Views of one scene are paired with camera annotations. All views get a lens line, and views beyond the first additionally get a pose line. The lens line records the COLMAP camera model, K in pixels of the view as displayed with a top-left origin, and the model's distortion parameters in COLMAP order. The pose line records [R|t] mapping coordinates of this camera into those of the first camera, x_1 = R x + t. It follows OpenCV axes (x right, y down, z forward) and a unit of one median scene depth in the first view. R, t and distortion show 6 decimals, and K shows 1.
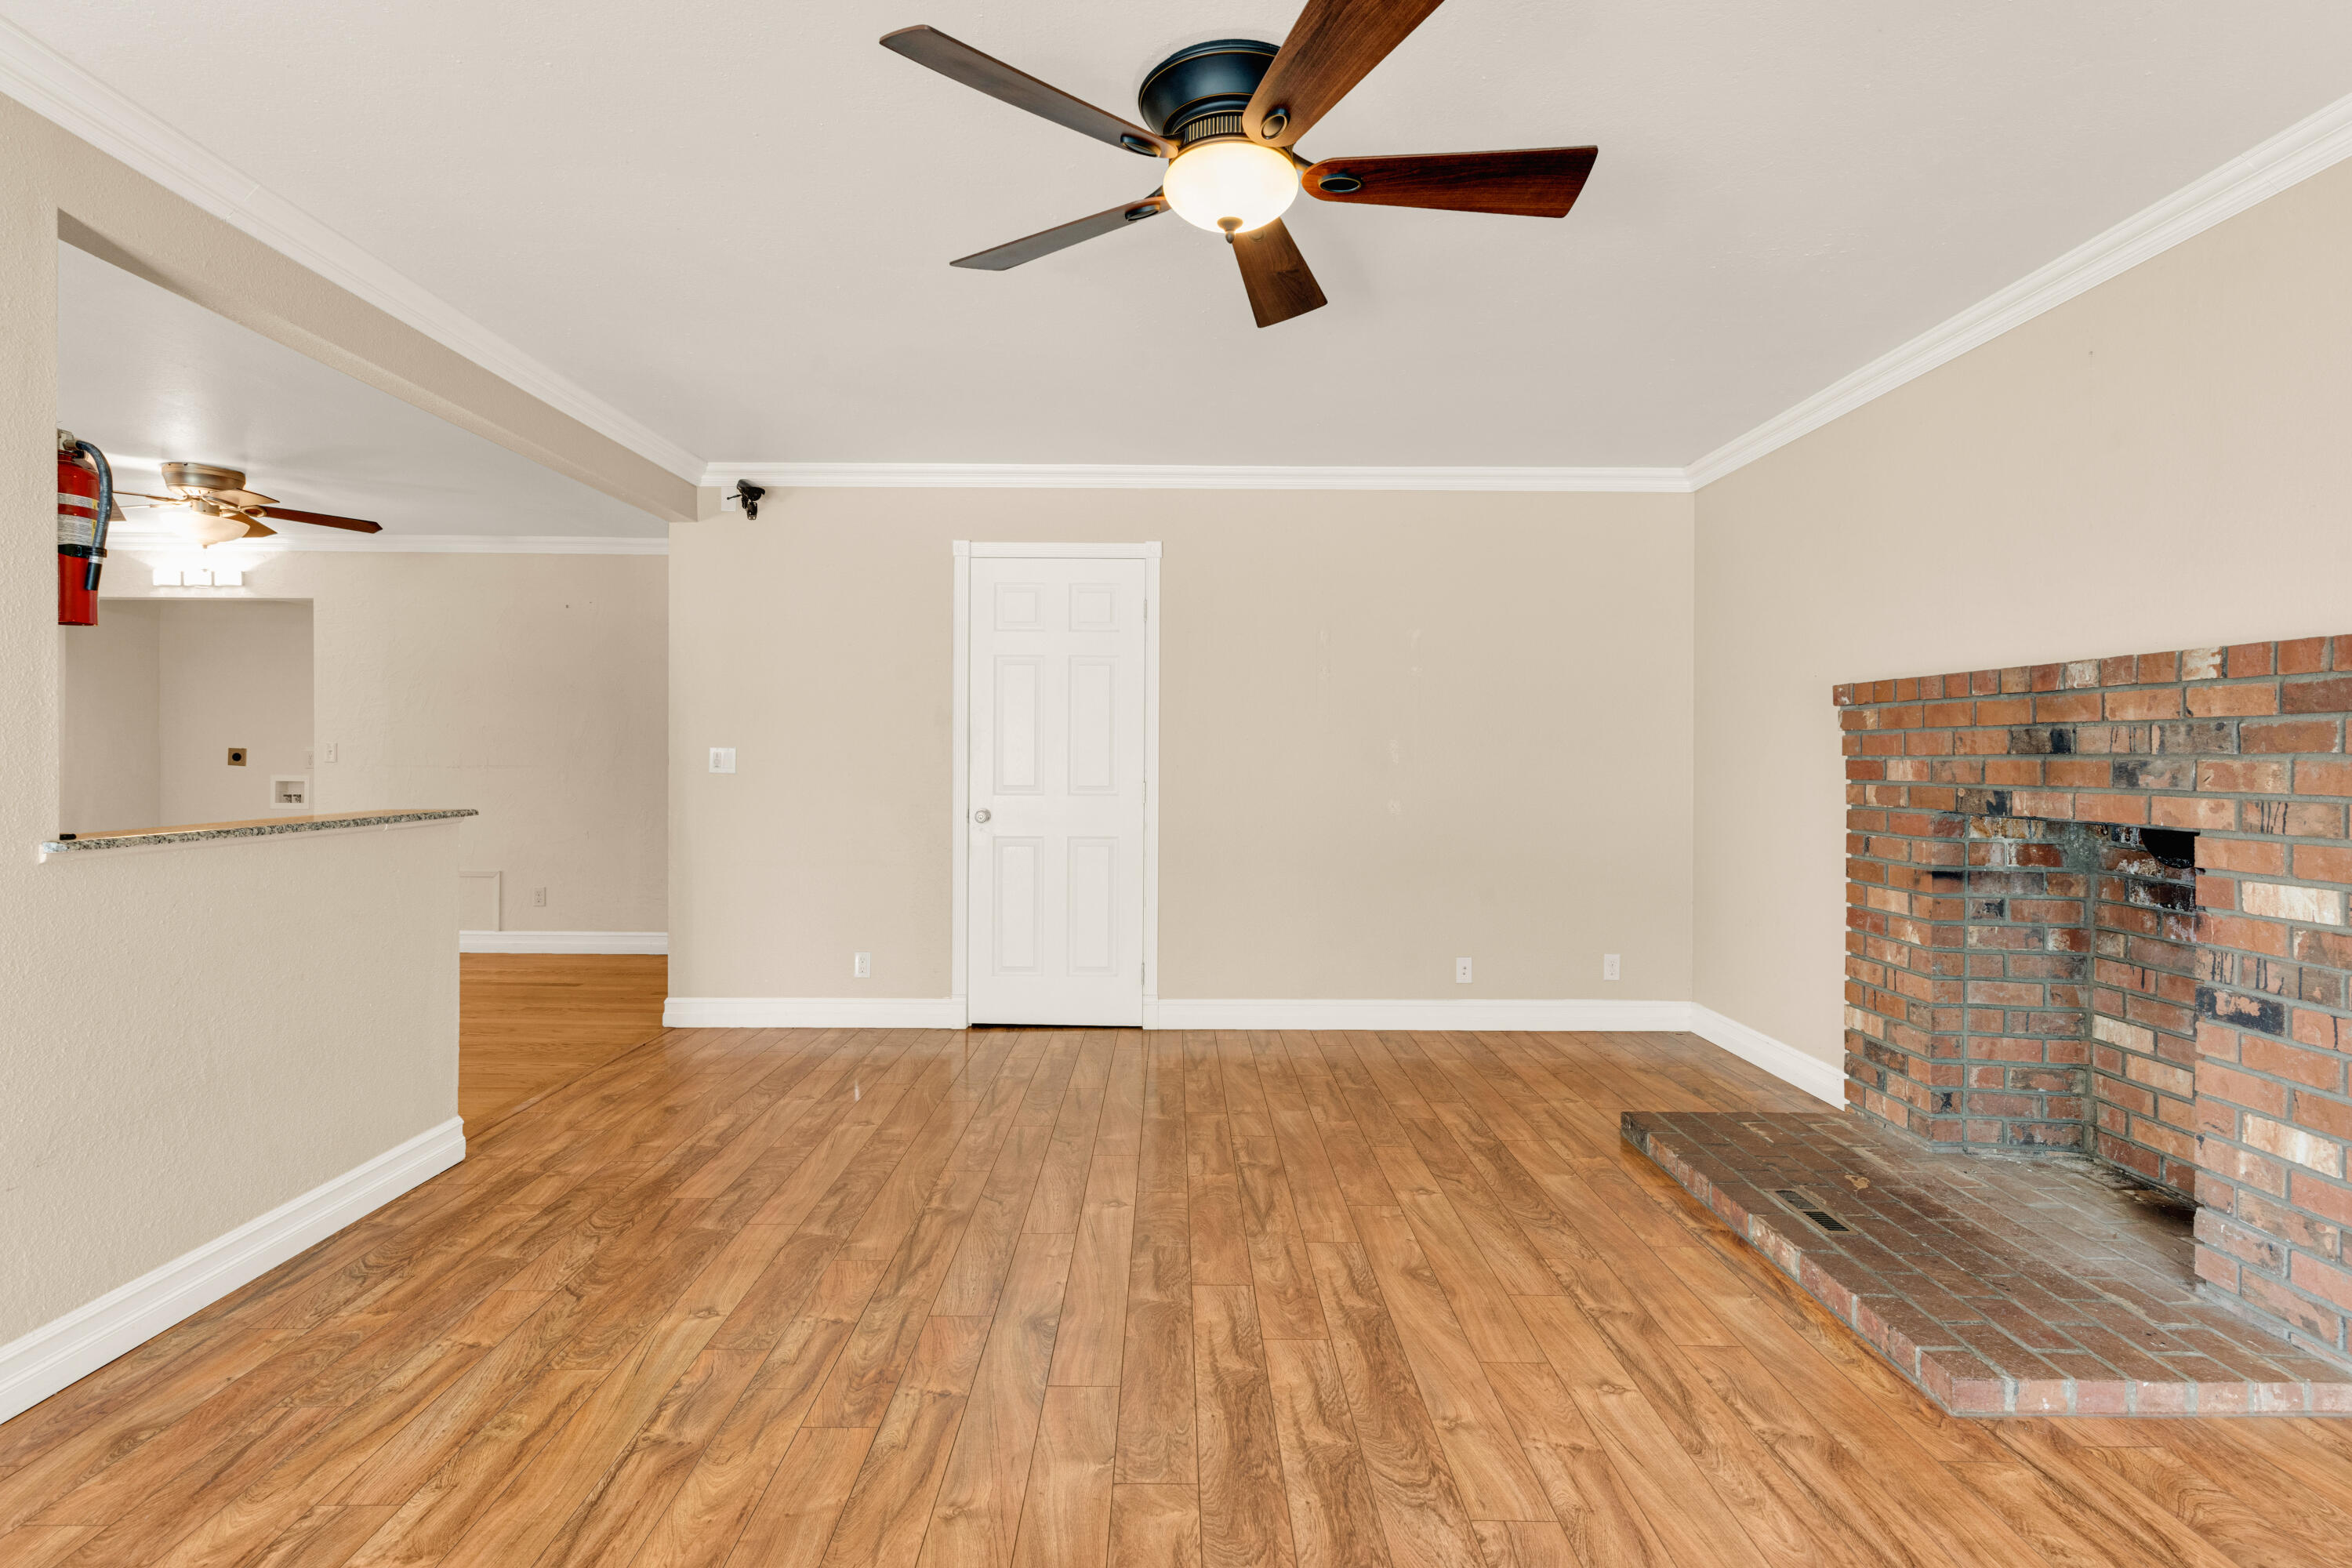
lens RADIAL K [[1135.3, 0, 1192.4], [0, 1135.3, 767.2], [0, 0, 1]] dist [0.004909, 0.000722]
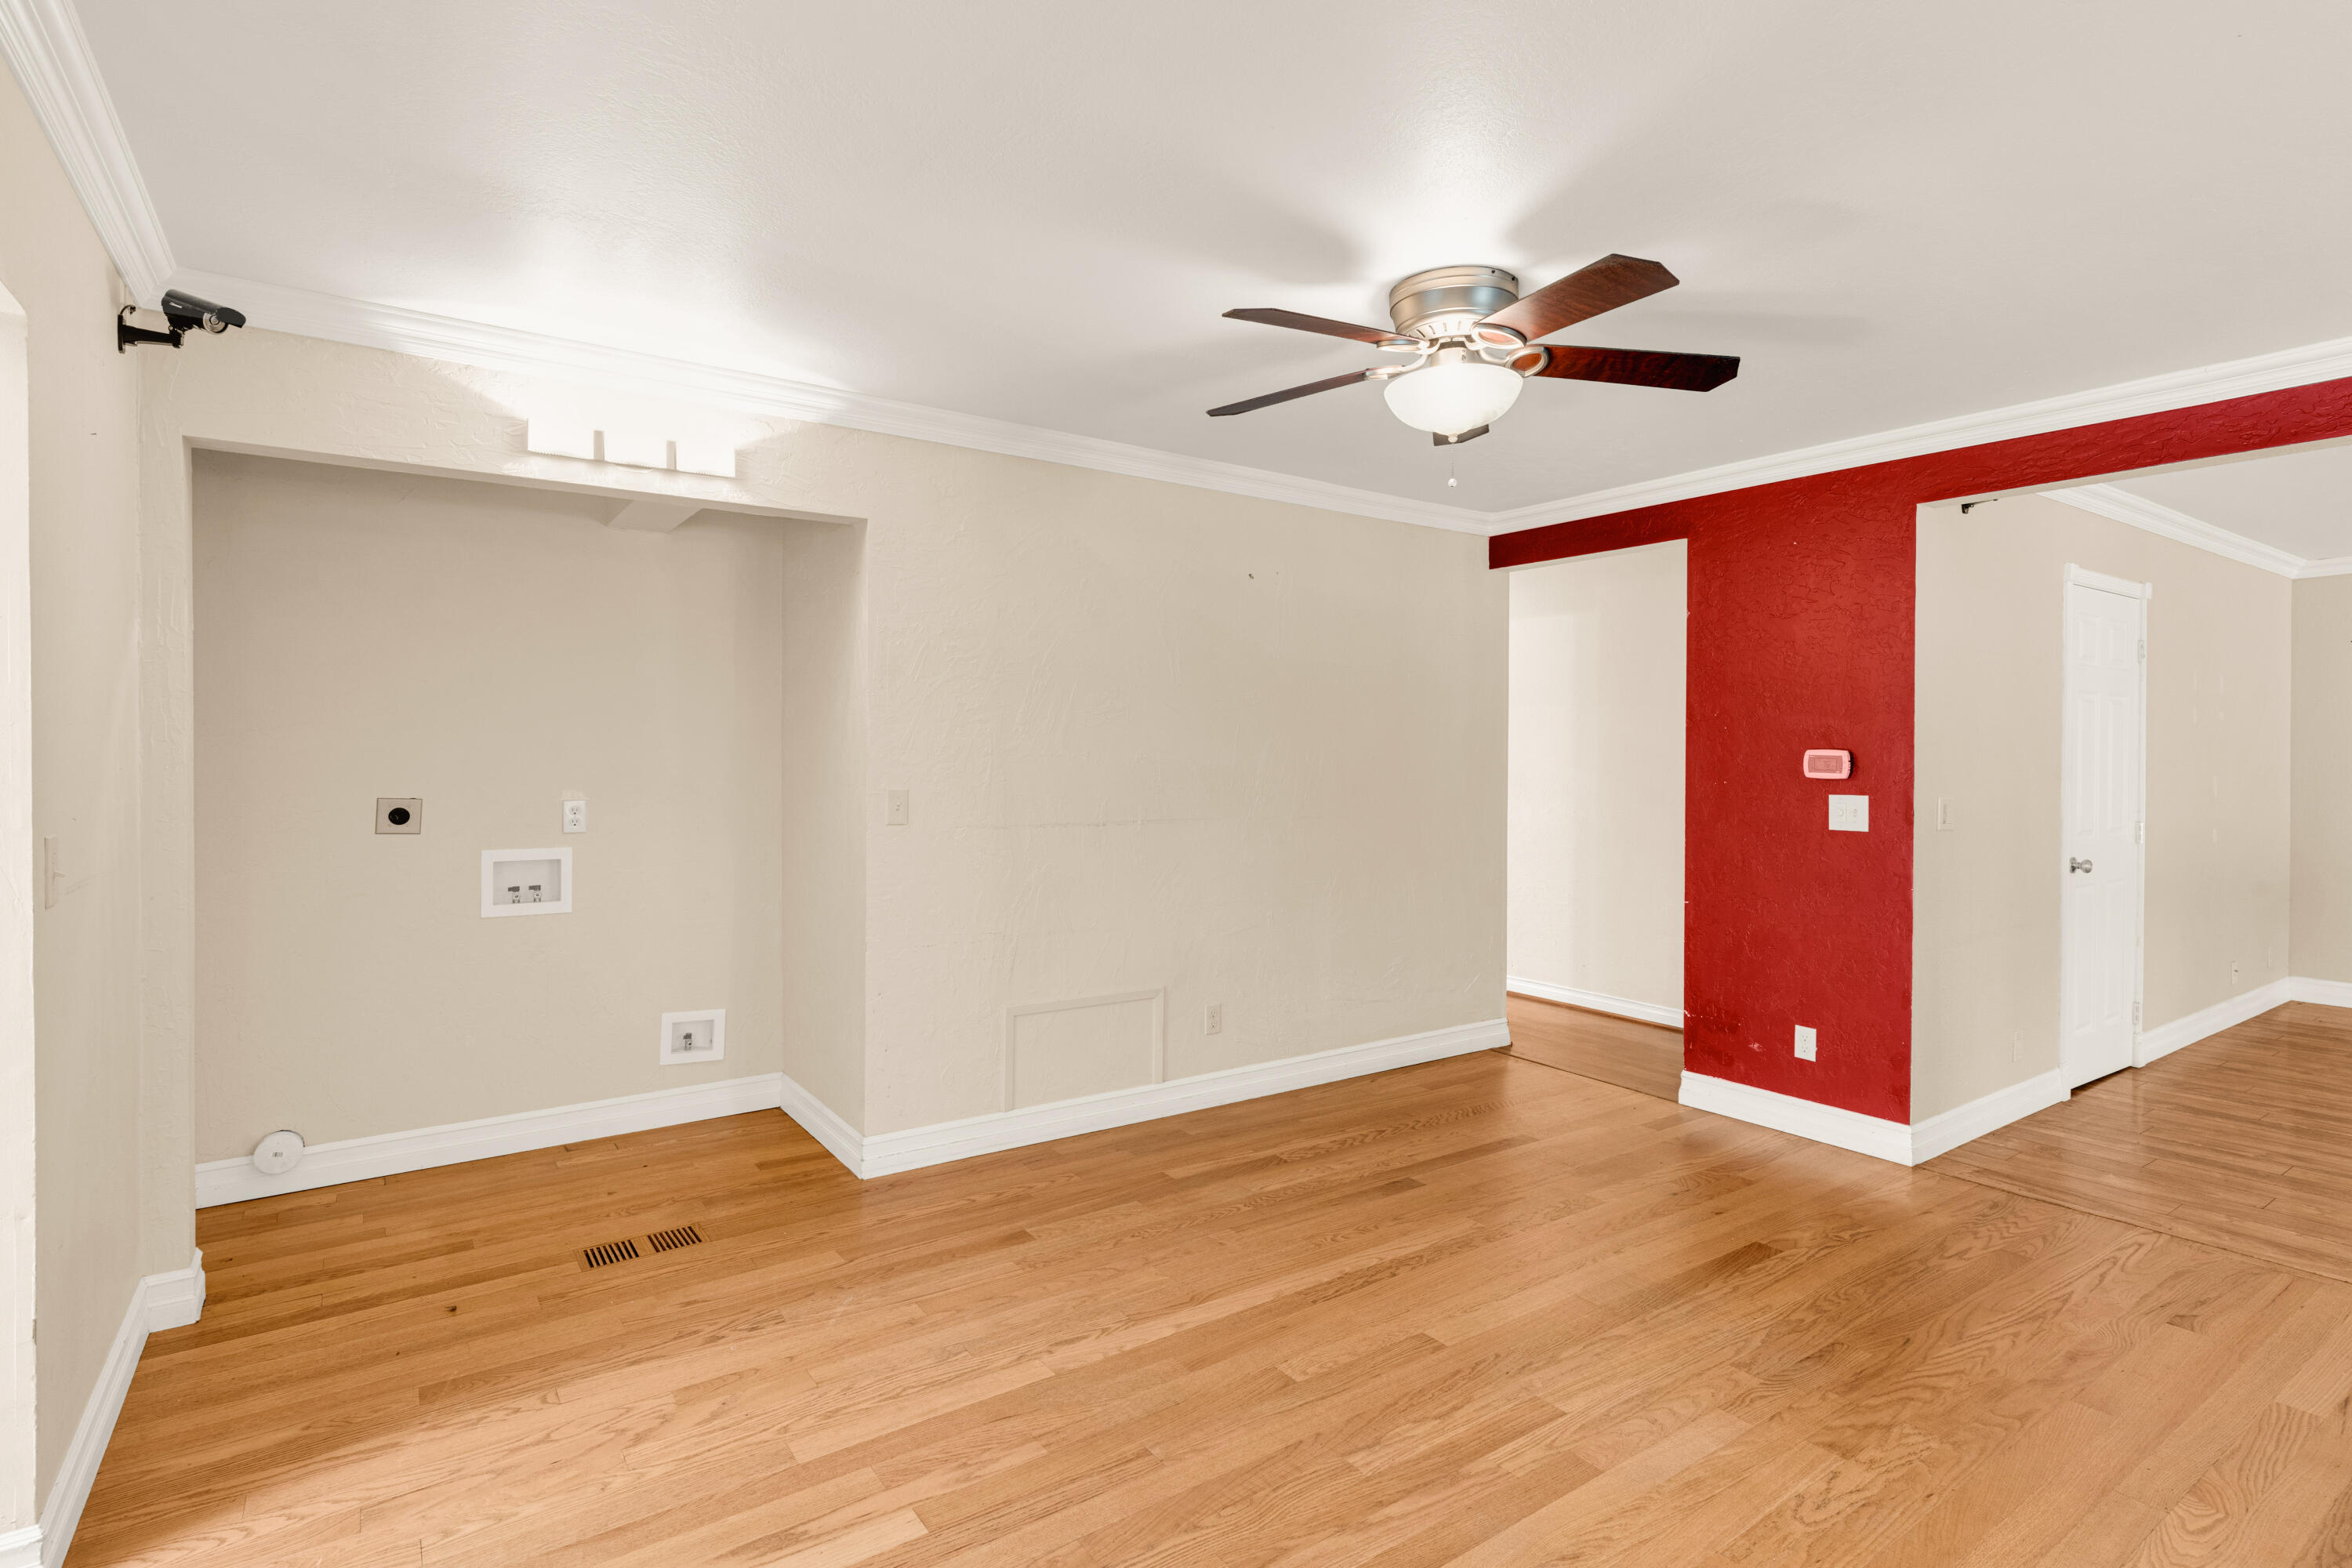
lens RADIAL K [[1135.3, 0, 1232.3], [0, 1135.3, 772.8], [0, 0, 1]] dist [0.004909, 0.000722]
pose [[0.821132, -0.012584, 0.570599, -0.934890], [0.006151, 0.999894, 0.013200, -0.035283], [-0.570705, -0.007329, 0.821122, 0.464367]]
